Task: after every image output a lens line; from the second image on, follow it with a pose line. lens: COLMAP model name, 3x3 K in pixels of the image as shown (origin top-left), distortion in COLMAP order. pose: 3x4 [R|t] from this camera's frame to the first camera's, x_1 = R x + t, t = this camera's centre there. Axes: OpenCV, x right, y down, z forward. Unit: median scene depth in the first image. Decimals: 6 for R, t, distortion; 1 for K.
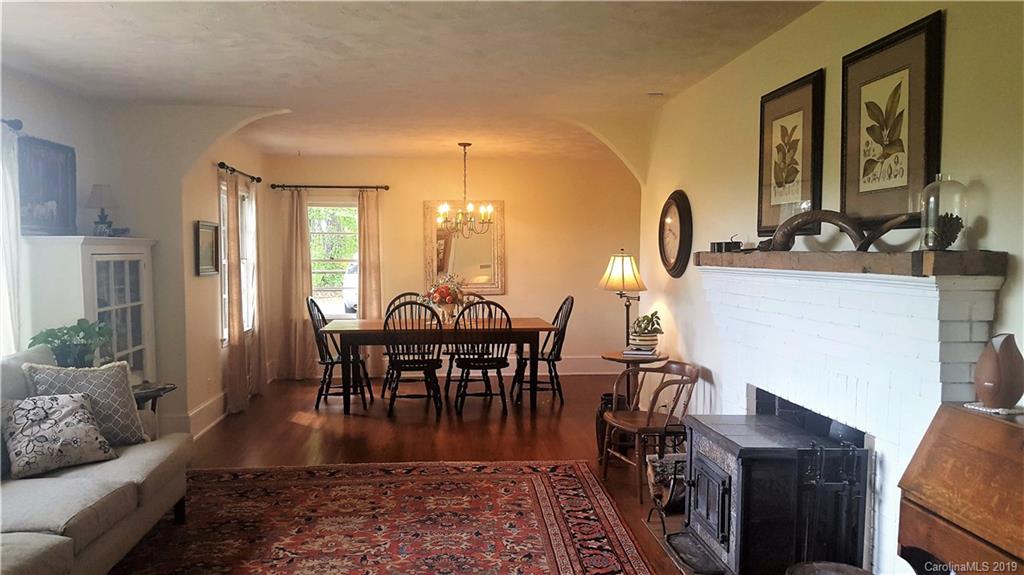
lens RADIAL K [[756.0, 0, 508.3], [0, 756.0, 294.4], [0, 0, 1]] dist [0.057570, -0.106505]
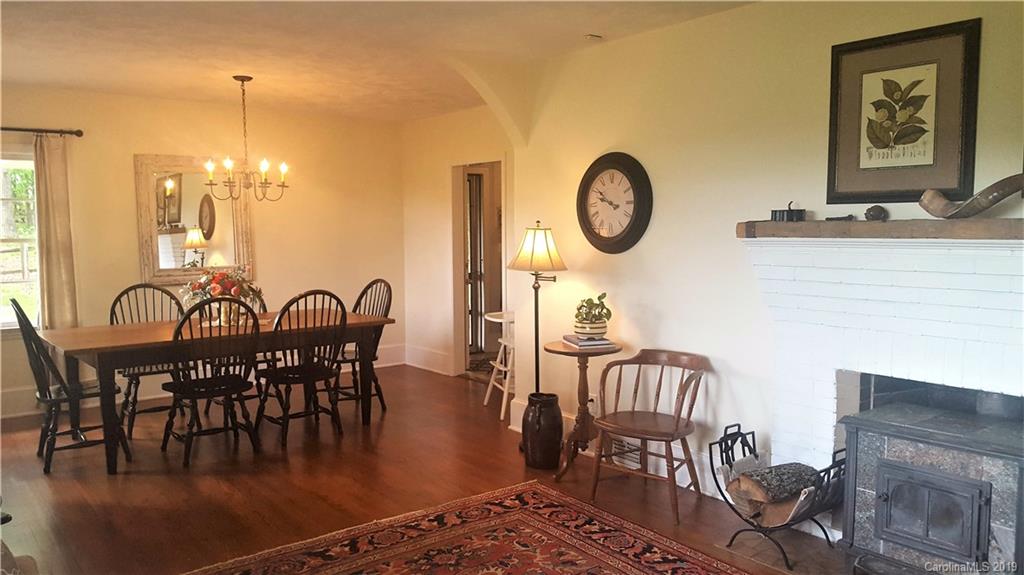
lens RADIAL K [[756.0, 0, 503.1], [0, 756.0, 287.3], [0, 0, 1]] dist [0.057570, -0.106505]
pose [[0.838871, -0.048317, 0.542182, -0.387443], [0.036191, 0.998799, 0.033013, -0.017264], [-0.543127, -0.008072, 0.839612, 0.368232]]
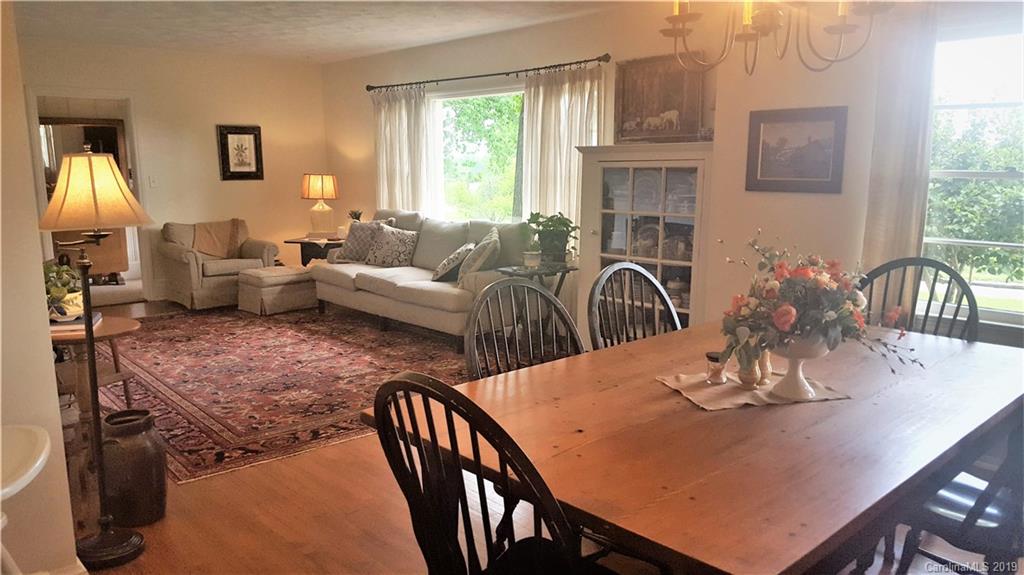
lens RADIAL K [[756.0, 0, 503.6], [0, 756.0, 295.5], [0, 0, 1]] dist [0.057570, -0.106505]
pose [[-0.801757, 0.095976, -0.589893, 0.267368], [-0.037514, 0.976993, 0.209946, -0.084812], [0.596471, 0.190455, -0.779711, 1.769335]]
